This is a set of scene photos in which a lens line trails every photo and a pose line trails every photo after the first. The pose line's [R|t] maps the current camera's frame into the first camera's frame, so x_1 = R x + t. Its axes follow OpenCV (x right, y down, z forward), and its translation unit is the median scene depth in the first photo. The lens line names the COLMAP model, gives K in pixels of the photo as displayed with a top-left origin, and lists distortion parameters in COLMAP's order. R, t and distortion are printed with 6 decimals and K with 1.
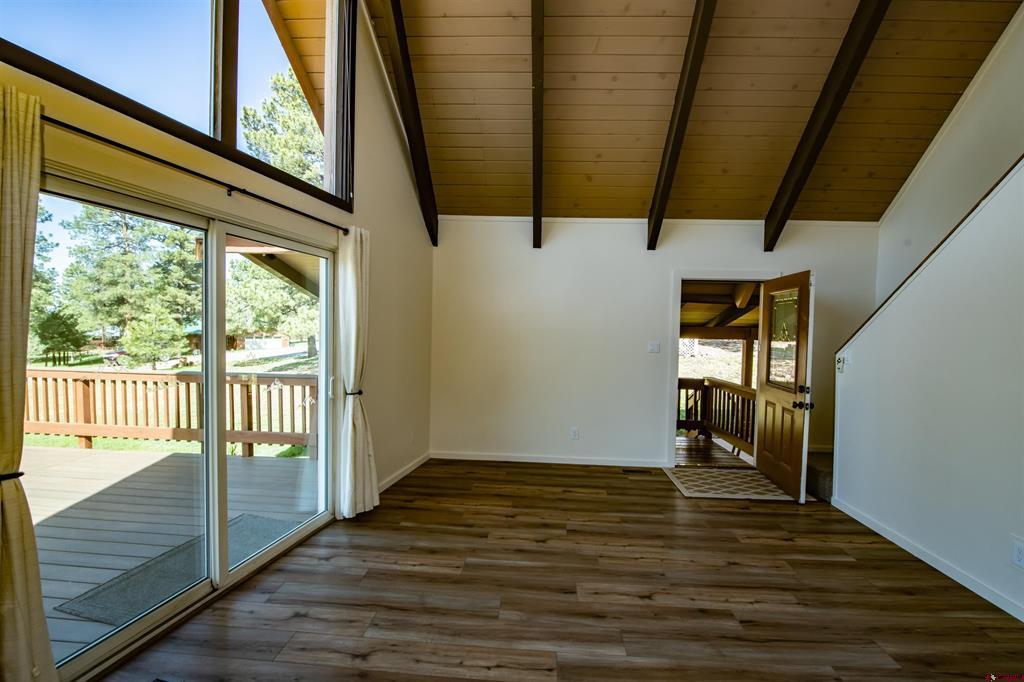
lens RADIAL K [[419.3, 0, 519.0], [0, 419.3, 342.7], [0, 0, 1]] dist [-0.013440, -0.000239]
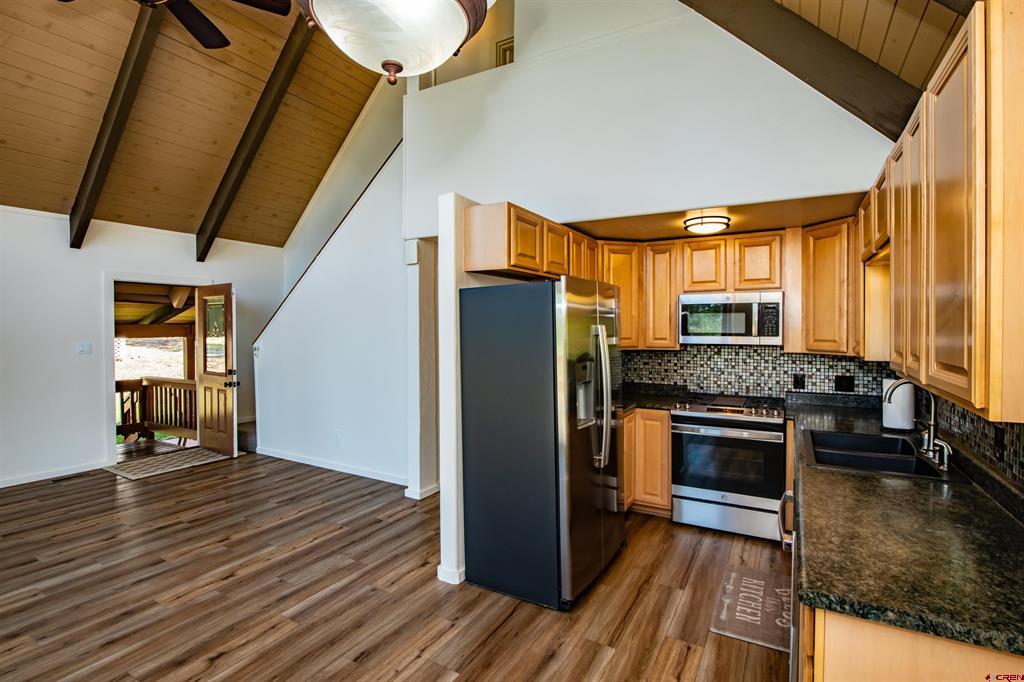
lens RADIAL K [[479.4, 0, 521.4], [0, 479.4, 334.8], [0, 0, 1]] dist [-0.019301, 0.001966]
pose [[0.447241, -0.033900, 0.893771, -0.221980], [0.043355, 0.998928, 0.016194, 0.006698], [-0.893362, 0.031507, 0.448232, -0.440469]]
